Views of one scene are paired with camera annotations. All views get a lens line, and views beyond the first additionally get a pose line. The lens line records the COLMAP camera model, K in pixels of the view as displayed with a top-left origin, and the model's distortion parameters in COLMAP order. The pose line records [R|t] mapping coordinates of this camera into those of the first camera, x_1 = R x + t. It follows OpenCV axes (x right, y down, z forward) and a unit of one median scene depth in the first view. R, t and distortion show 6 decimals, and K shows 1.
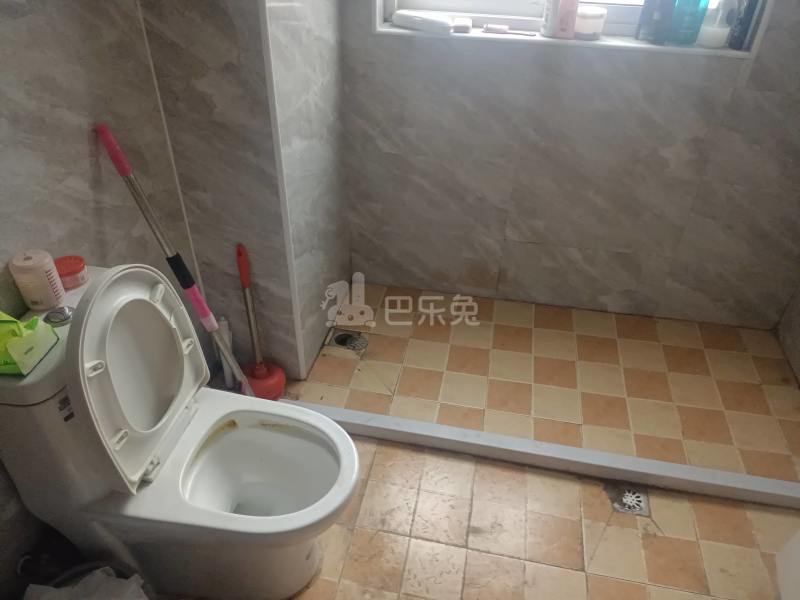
lens RADIAL K [[584.2, 0, 398.9], [0, 584.2, 297.0], [0, 0, 1]] dist [-0.001606, -0.007014]
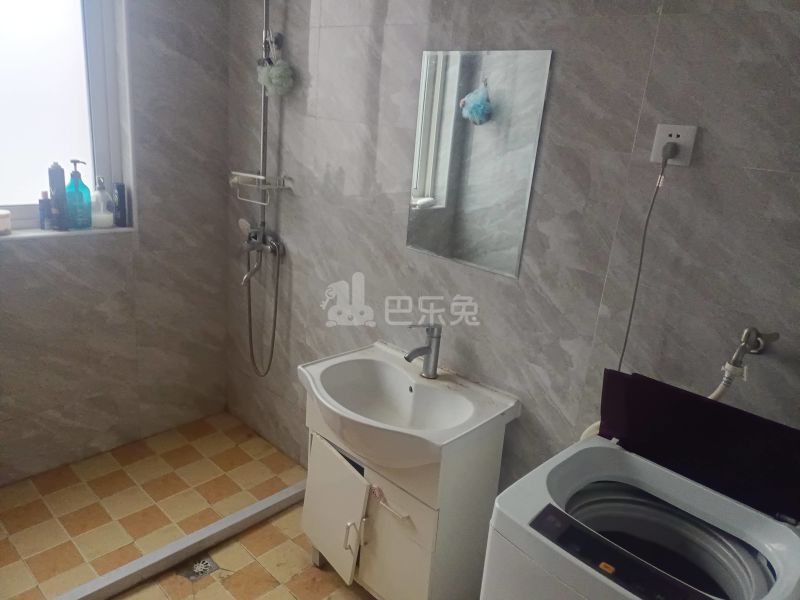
lens RADIAL K [[584.2, 0, 398.9], [0, 584.2, 297.0], [0, 0, 1]] dist [-0.001606, -0.007014]
pose [[0.532403, -0.221062, 0.817116, -0.227219], [0.433010, 0.900567, -0.038495, 0.057275], [-0.727358, 0.374314, 0.575187, -0.196361]]
